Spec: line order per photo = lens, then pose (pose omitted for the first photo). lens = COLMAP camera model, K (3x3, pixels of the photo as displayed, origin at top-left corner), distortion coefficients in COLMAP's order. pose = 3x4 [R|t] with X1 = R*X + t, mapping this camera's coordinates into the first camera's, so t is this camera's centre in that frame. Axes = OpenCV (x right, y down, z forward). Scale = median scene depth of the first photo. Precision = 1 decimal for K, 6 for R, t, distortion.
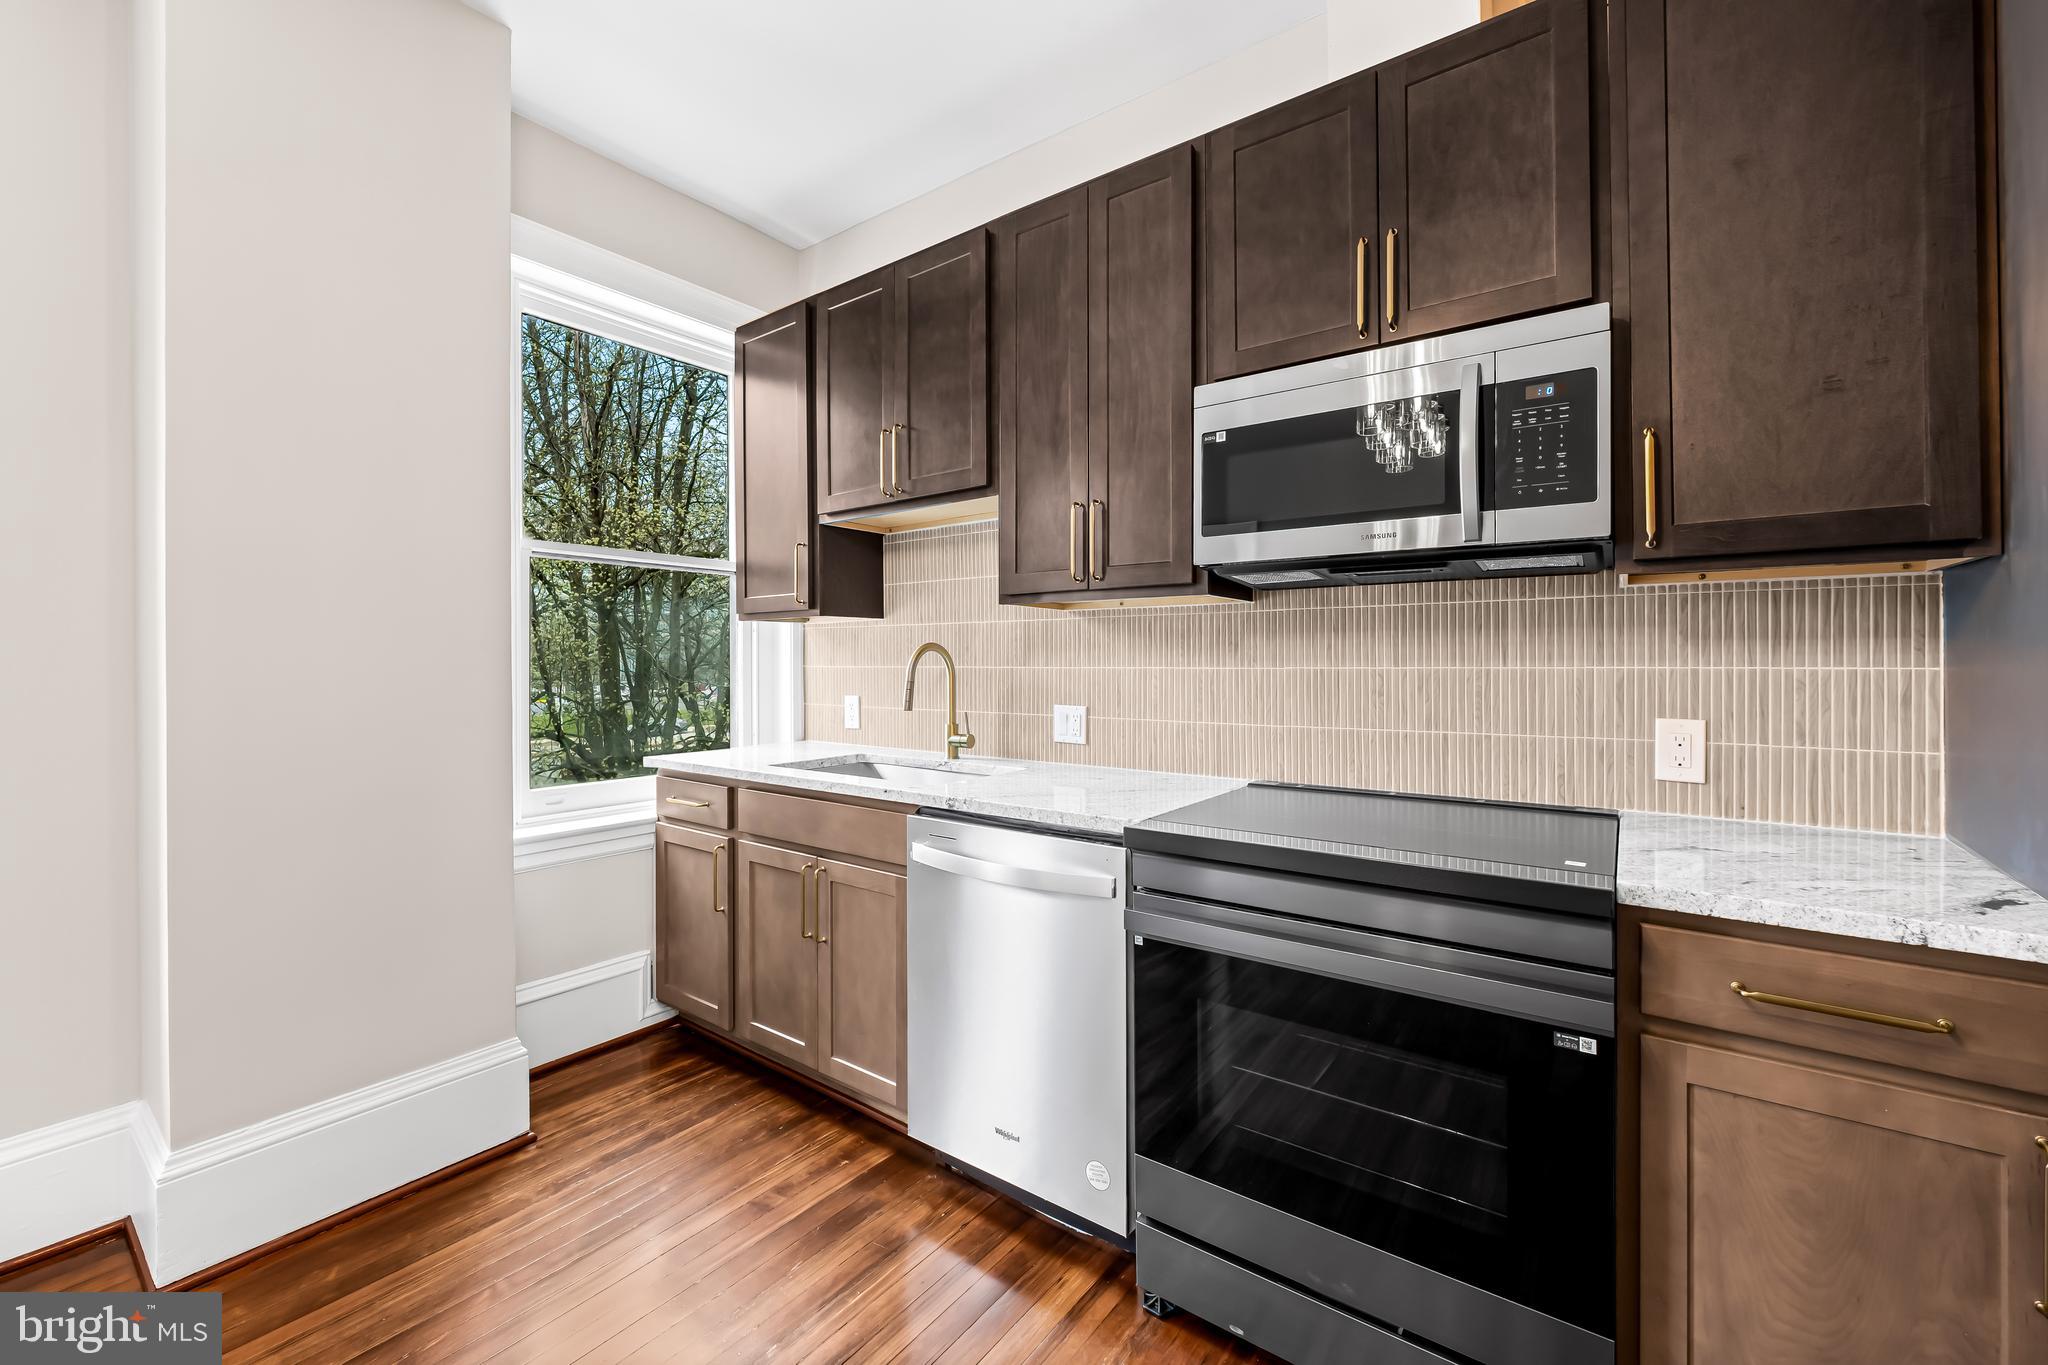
lens RADIAL K [[827.1, 0, 1029.4], [0, 827.1, 658.5], [0, 0, 1]] dist [-0.004519, -0.000130]
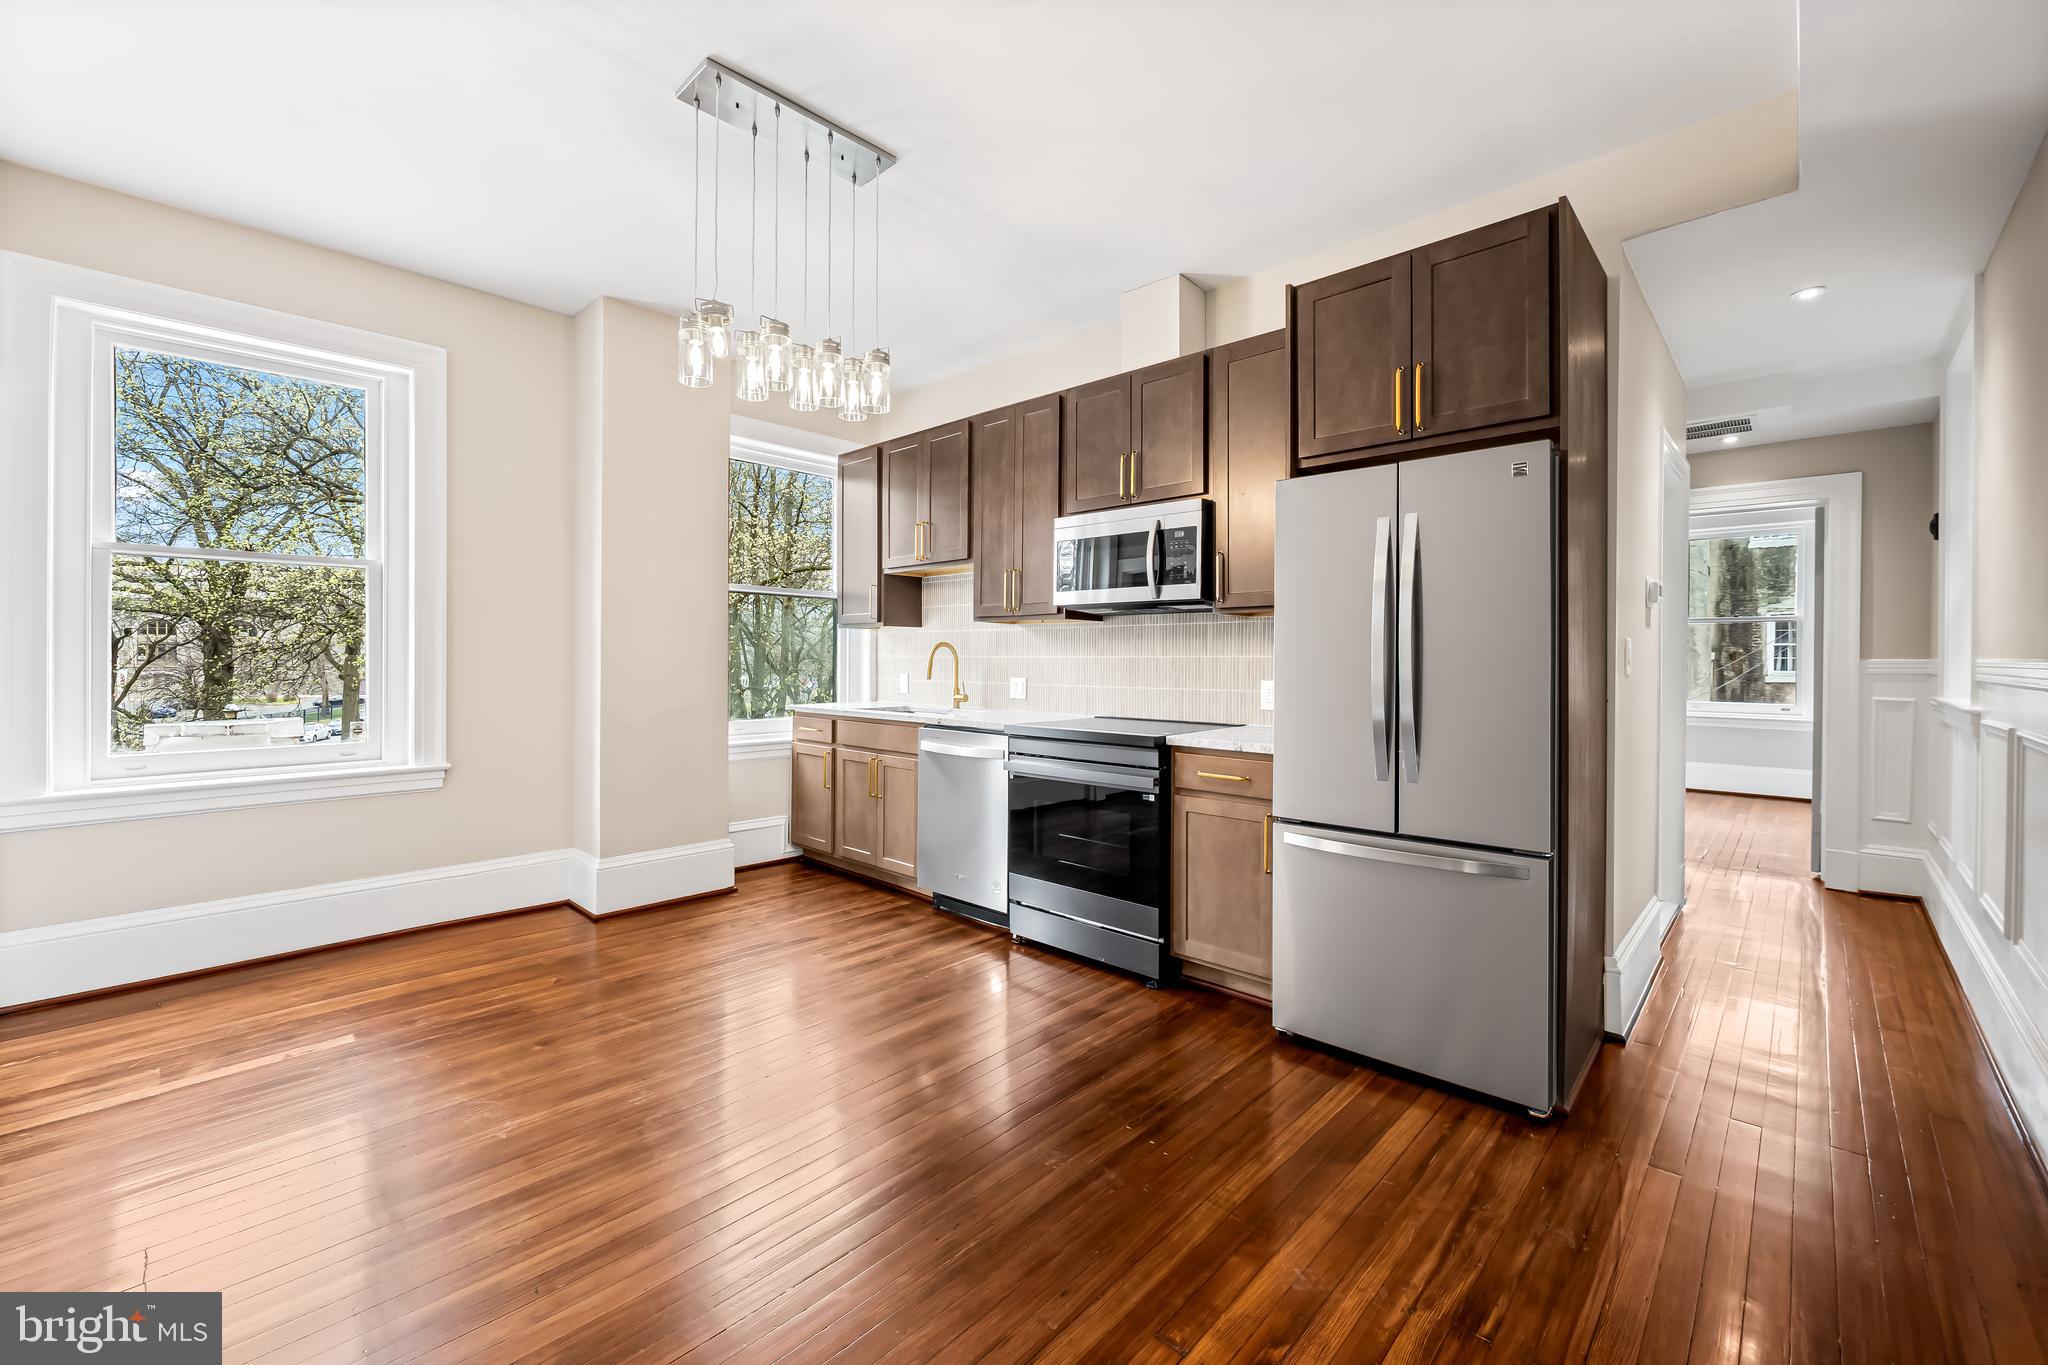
lens RADIAL K [[827.1, 0, 1029.3], [0, 827.1, 655.6], [0, 0, 1]] dist [-0.004519, -0.000130]
pose [[0.993998, 0.009196, -0.109015, 0.292527], [-0.009463, 0.999953, -0.001933, 0.013992], [0.108992, 0.002953, 0.994038, -0.843781]]
